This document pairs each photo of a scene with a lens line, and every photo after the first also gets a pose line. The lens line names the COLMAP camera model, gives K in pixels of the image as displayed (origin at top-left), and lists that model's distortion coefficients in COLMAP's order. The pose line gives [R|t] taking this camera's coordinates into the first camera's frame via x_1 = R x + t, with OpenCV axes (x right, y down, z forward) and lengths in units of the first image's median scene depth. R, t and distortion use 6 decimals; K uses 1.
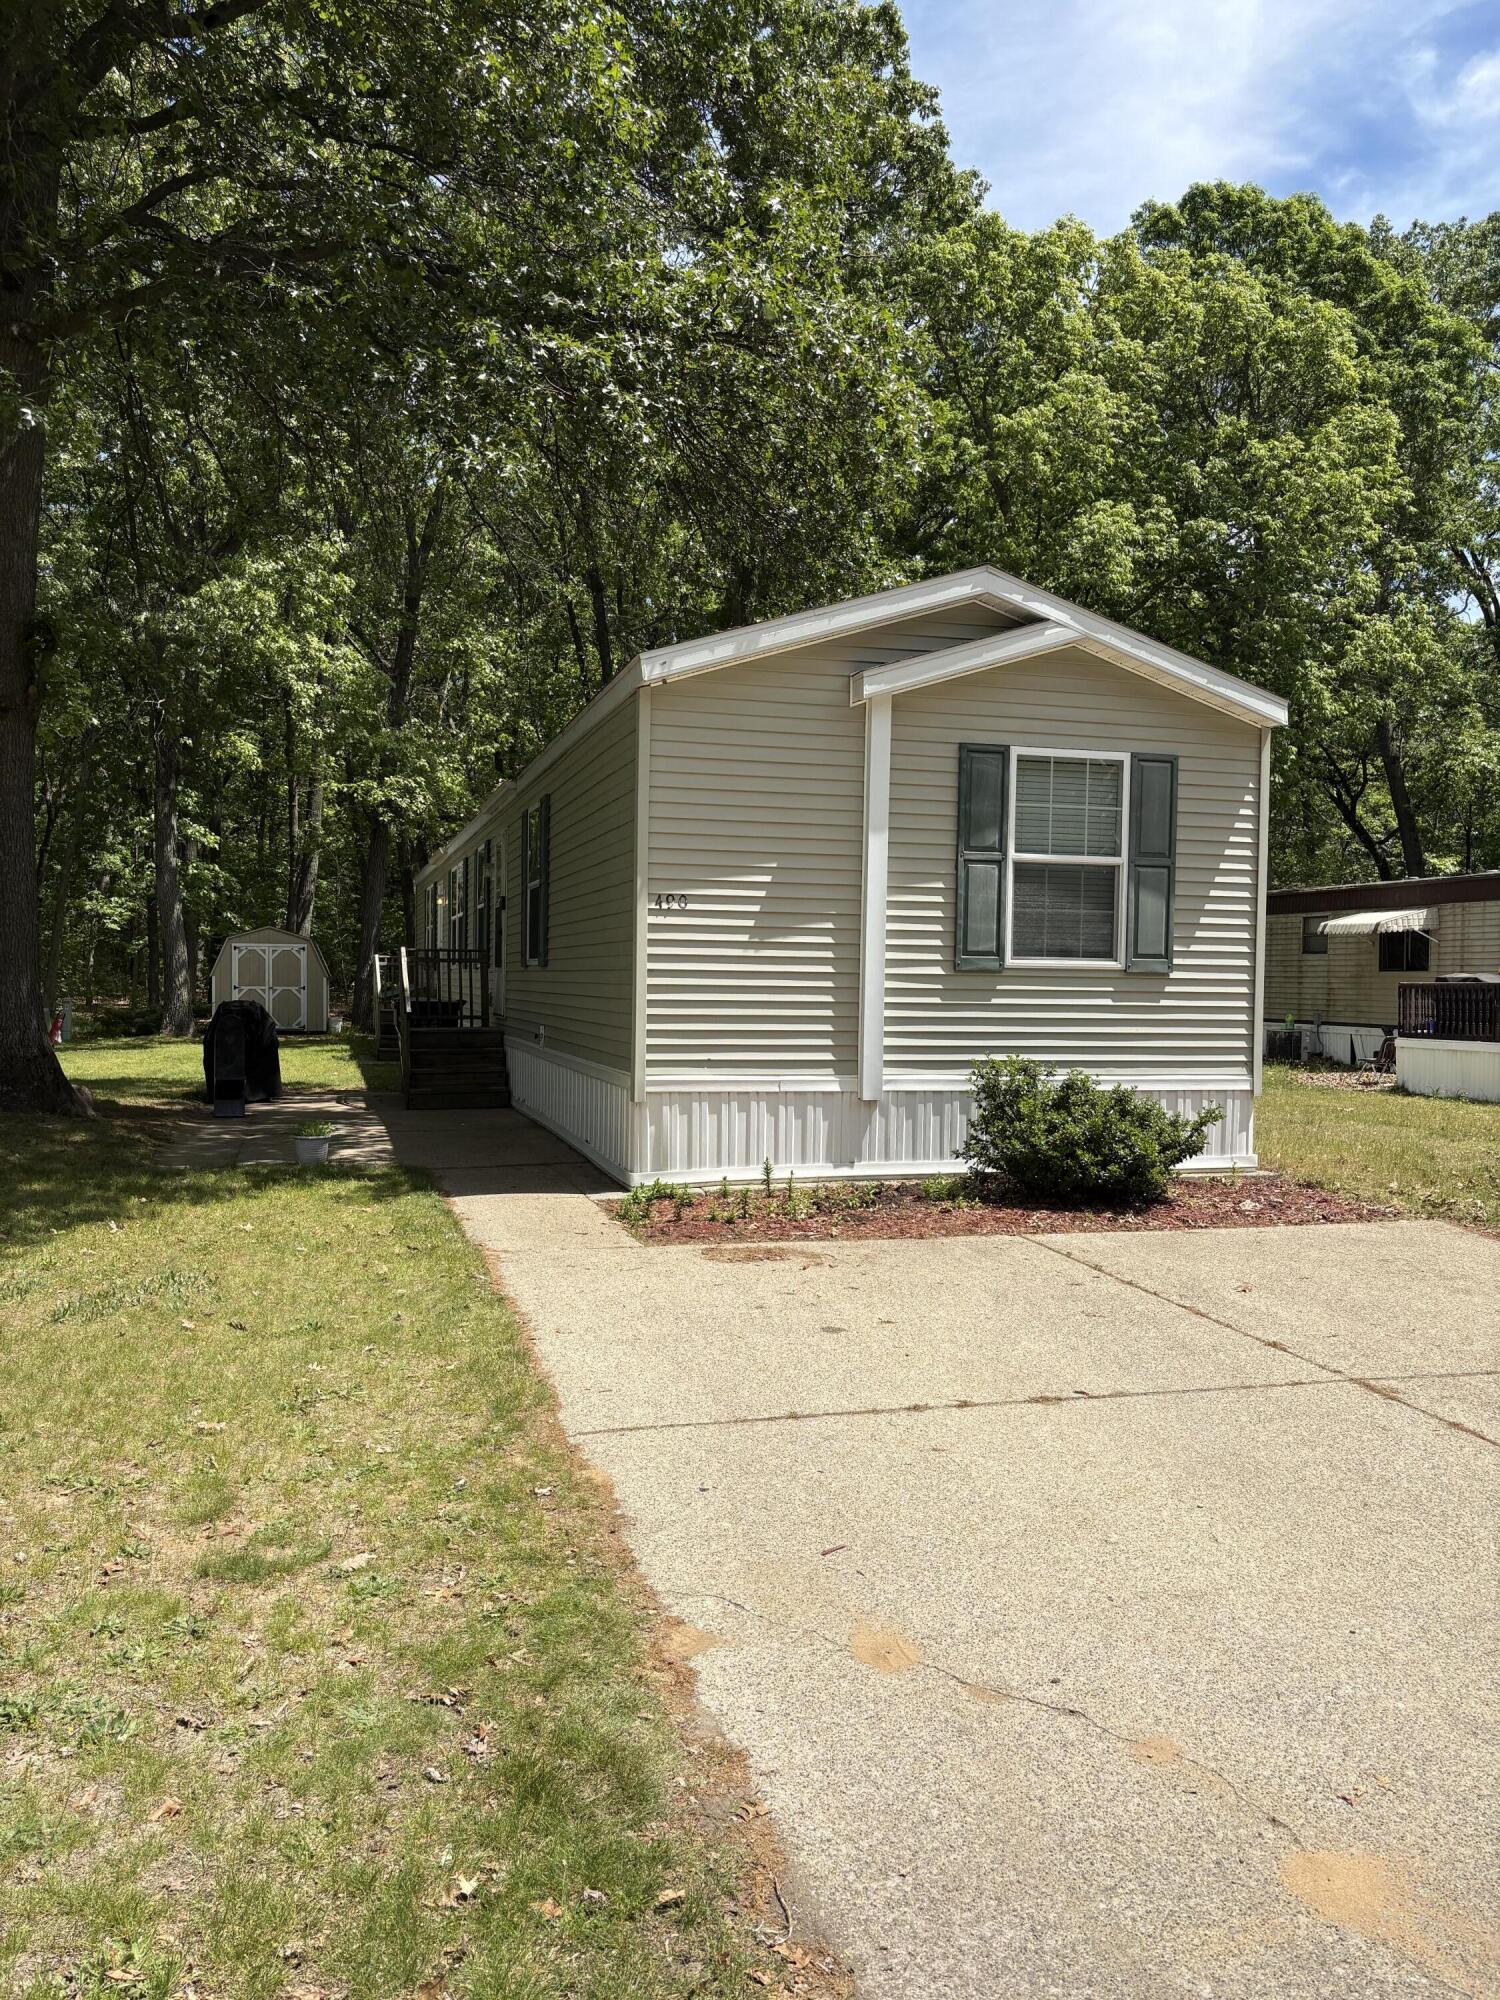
lens RADIAL K [[1527.1, 0, 747.0], [0, 1527.1, 1007.4], [0, 0, 1]] dist [0.061223, -0.051471]
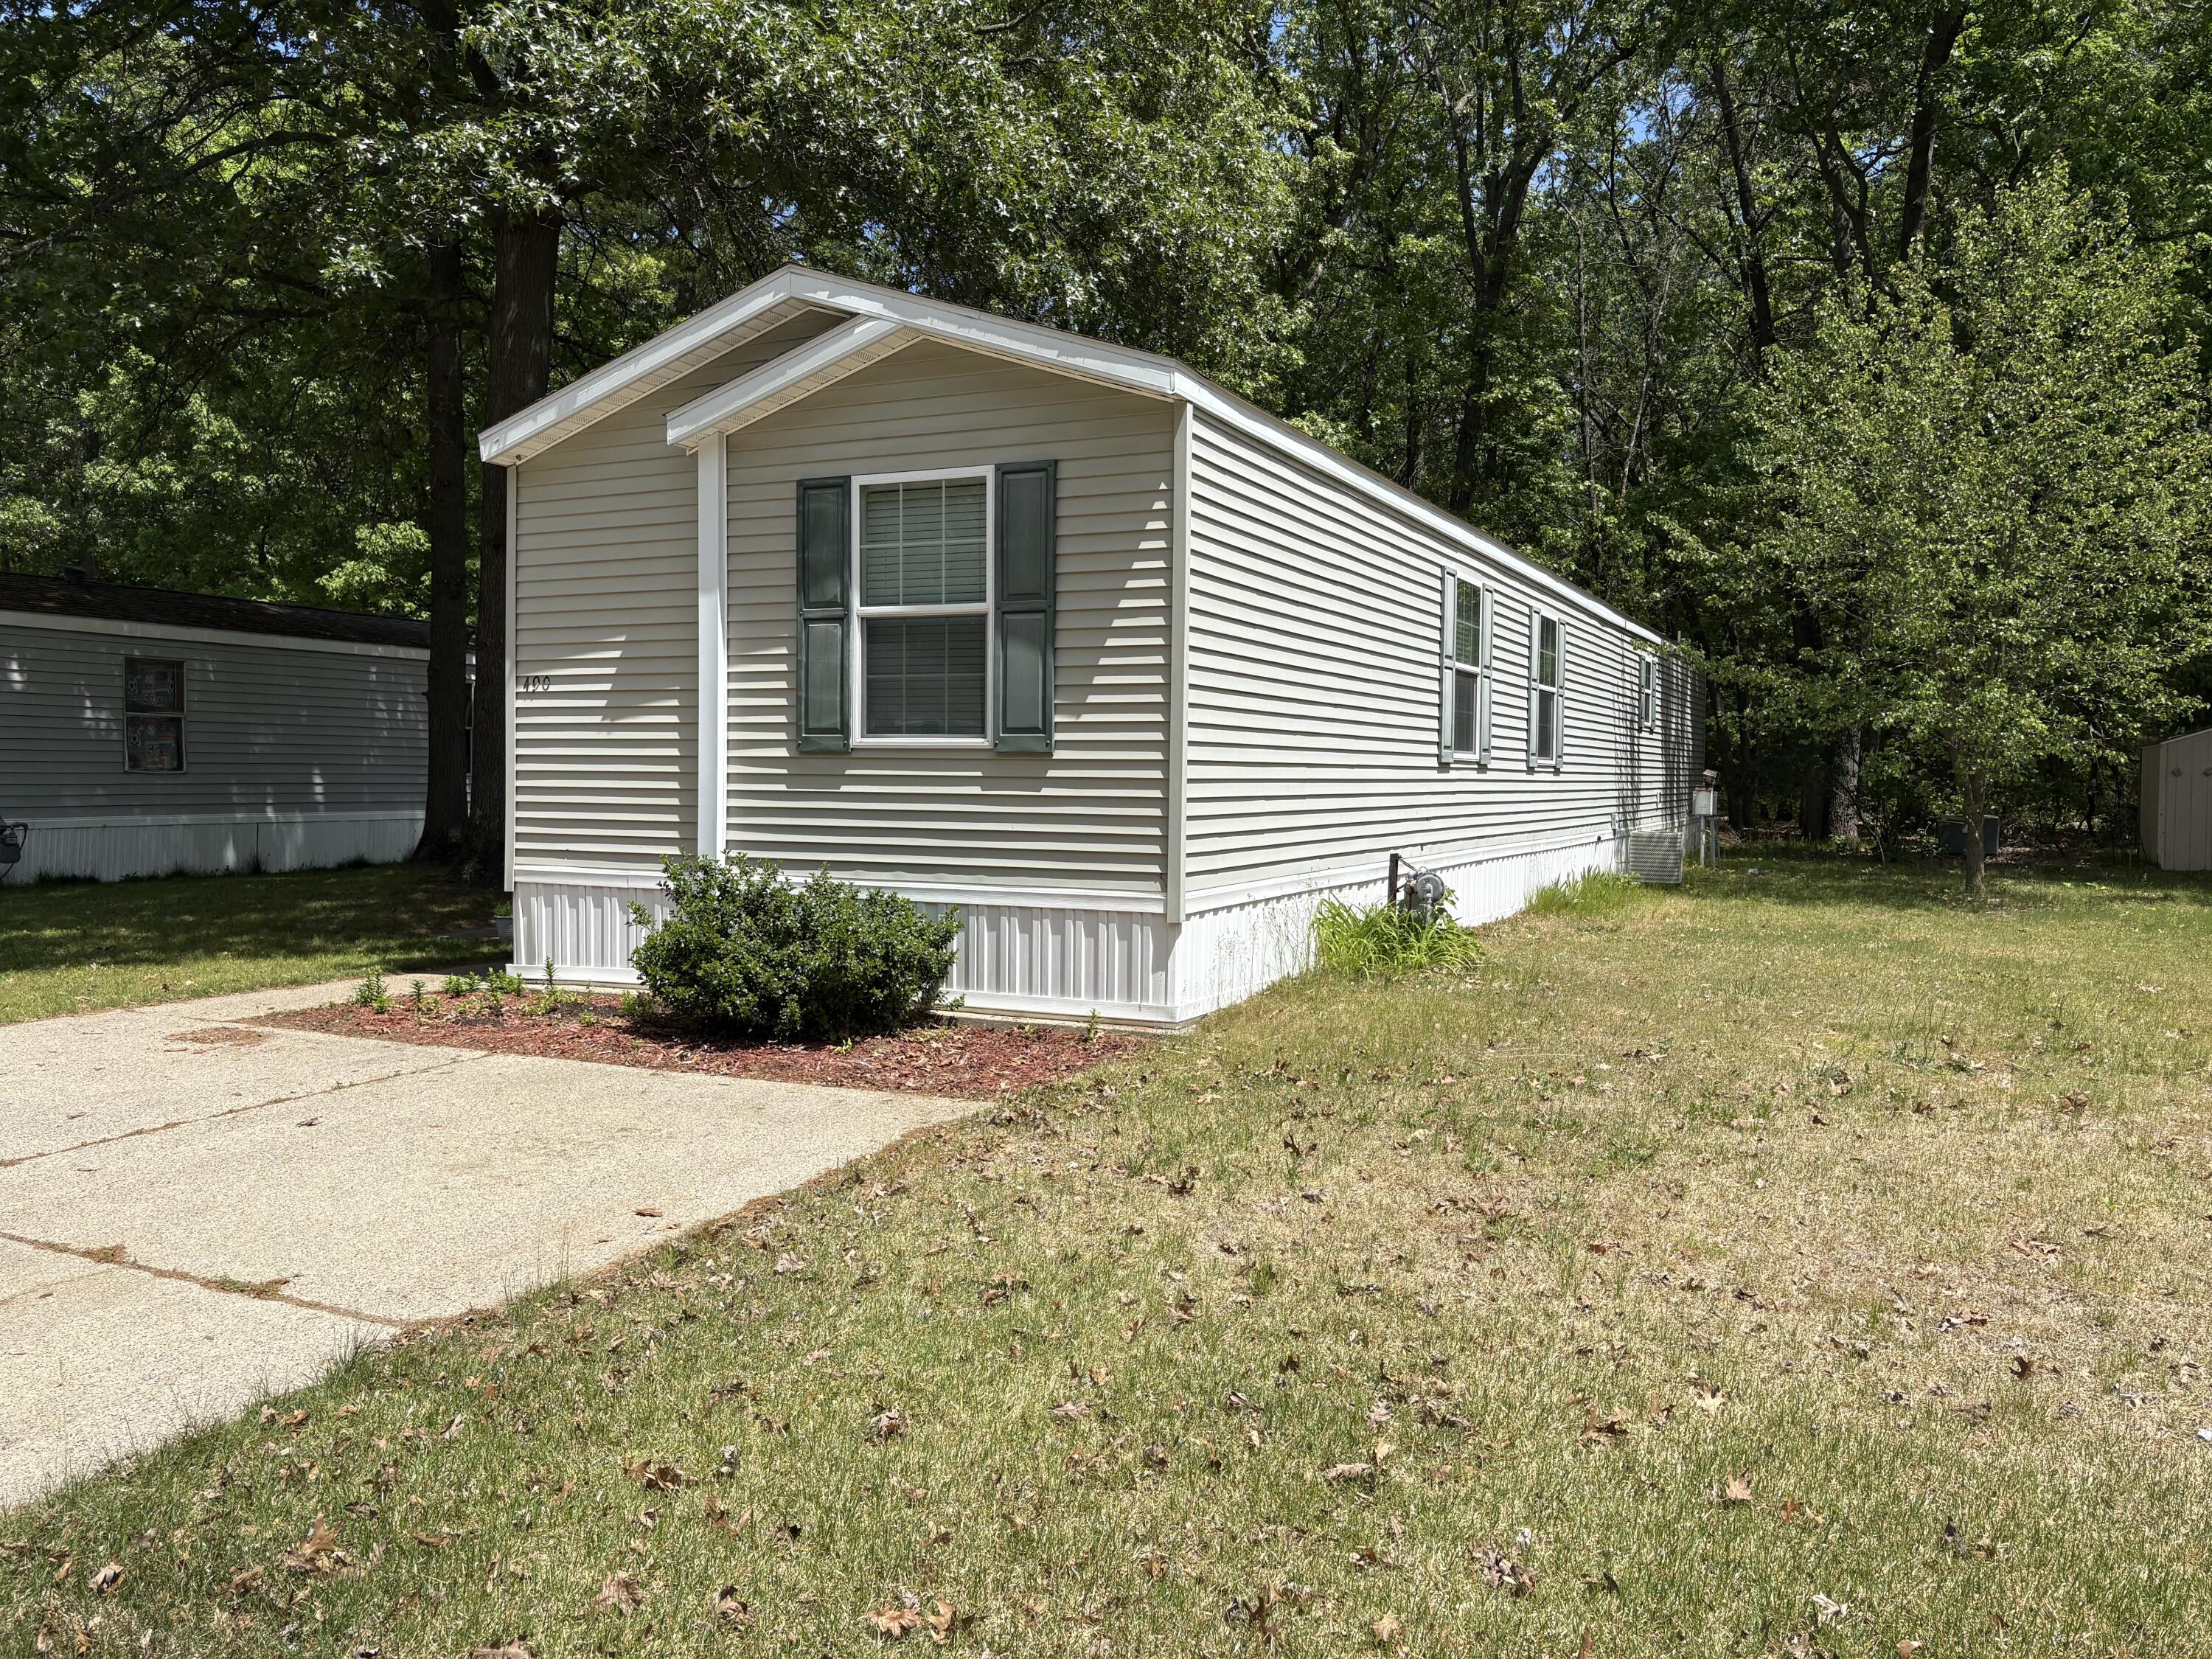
lens RADIAL K [[1688.9, 0, 1105.1], [0, 1688.9, 824.9], [0, 0, 1]] dist [0.061223, -0.051471]
pose [[0.750434, 0.008328, -0.660893, 0.874637], [-0.017495, 0.999821, -0.007266, 0.019599], [0.660714, 0.017015, 0.750445, 0.415423]]
